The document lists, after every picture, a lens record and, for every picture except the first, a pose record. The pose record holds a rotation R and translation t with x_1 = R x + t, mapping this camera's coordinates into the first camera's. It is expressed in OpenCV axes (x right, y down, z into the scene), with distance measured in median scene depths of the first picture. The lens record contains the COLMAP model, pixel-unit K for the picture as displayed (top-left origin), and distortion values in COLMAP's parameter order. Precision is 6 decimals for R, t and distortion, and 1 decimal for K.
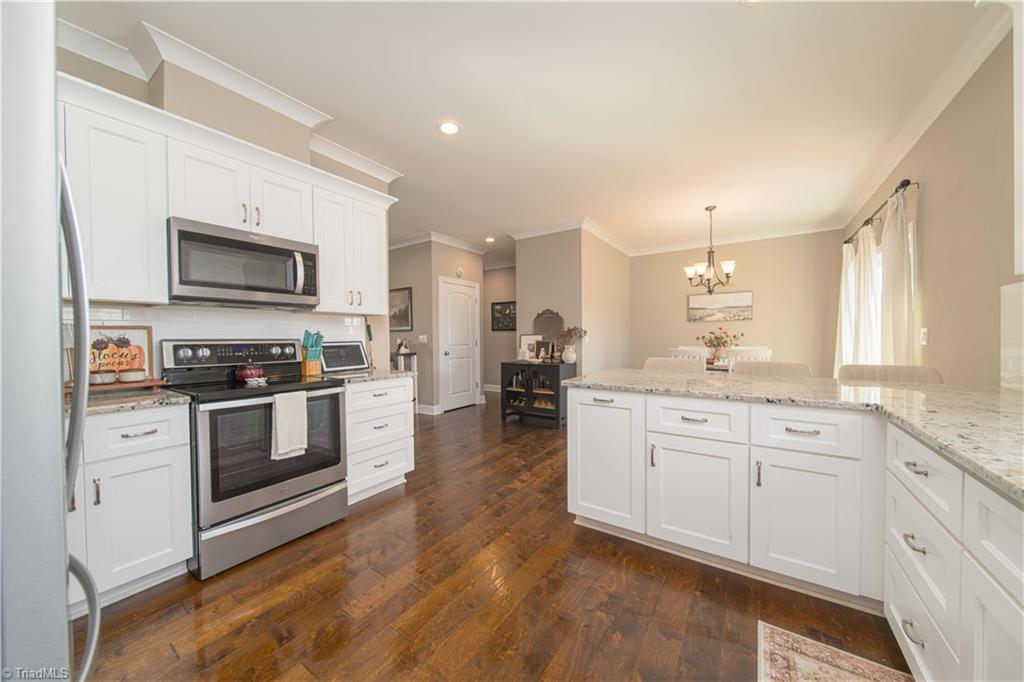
lens RADIAL K [[361.5, 0, 510.6], [0, 361.5, 341.6], [0, 0, 1]] dist [0.000540, -0.000047]
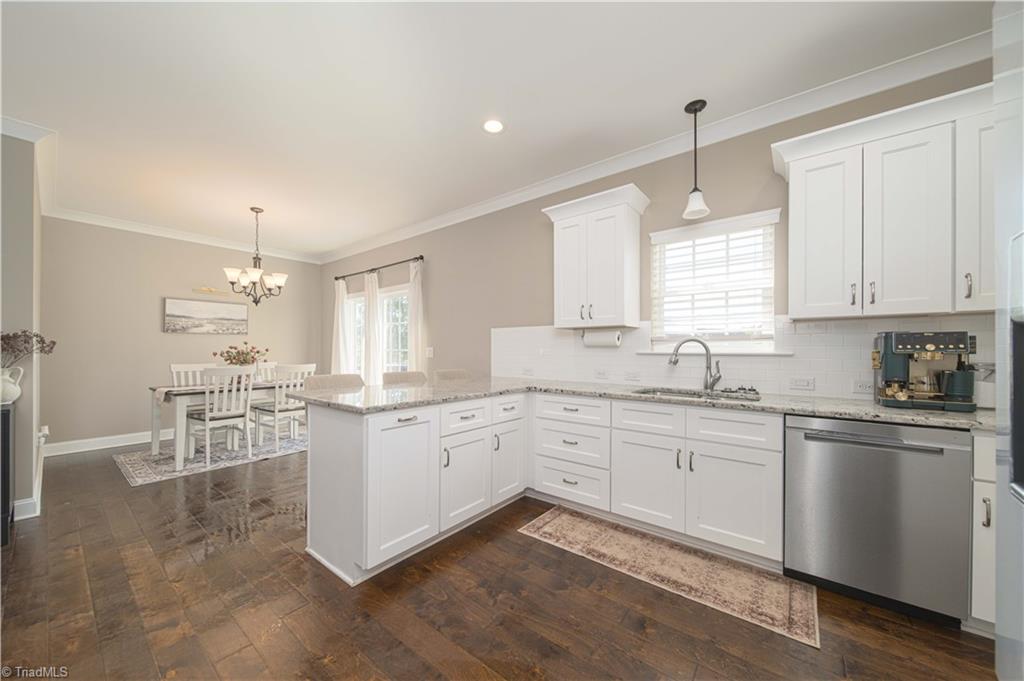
lens RADIAL K [[365.4, 0, 512.6], [0, 365.4, 349.4], [0, 0, 1]] dist [-0.000854, -0.000286]
pose [[0.065209, 0.010610, 0.997815, -0.511490], [0.011510, 0.999869, -0.011384, -0.004029], [-0.997805, 0.012228, 0.065078, 0.500604]]
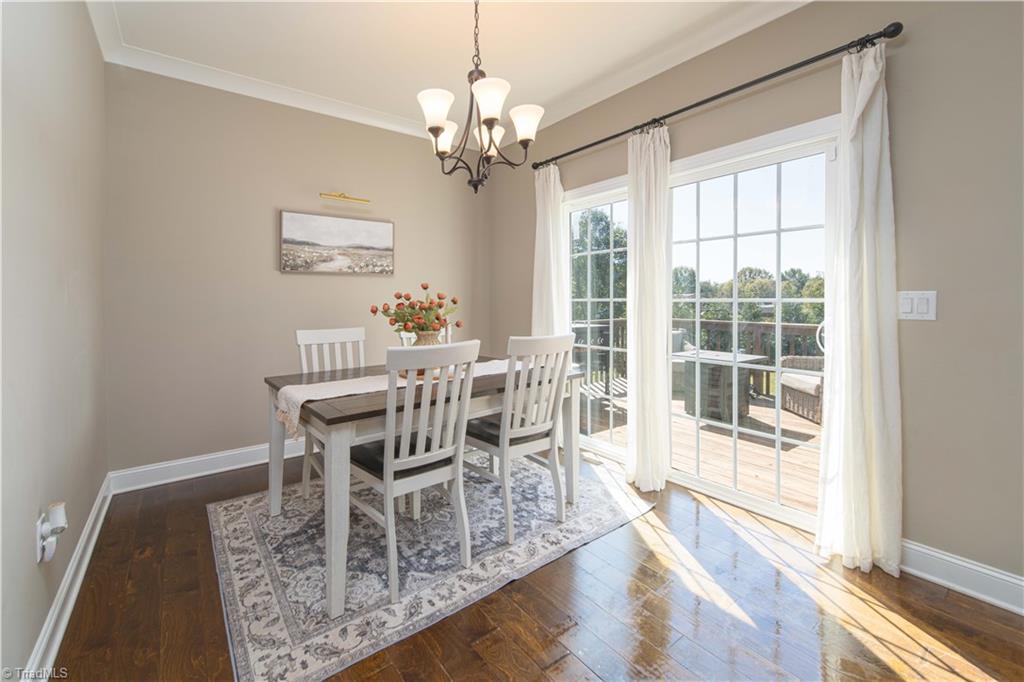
lens RADIAL K [[413.3, 0, 452.3], [0, 413.3, 300.6], [0, 0, 1]] dist [0.017827, 0.000032]
pose [[0.375885, 0.006928, 0.926640, 0.248657], [0.012808, 0.999838, -0.012671, -0.023337], [-0.926578, 0.016631, 0.375736, 1.416782]]
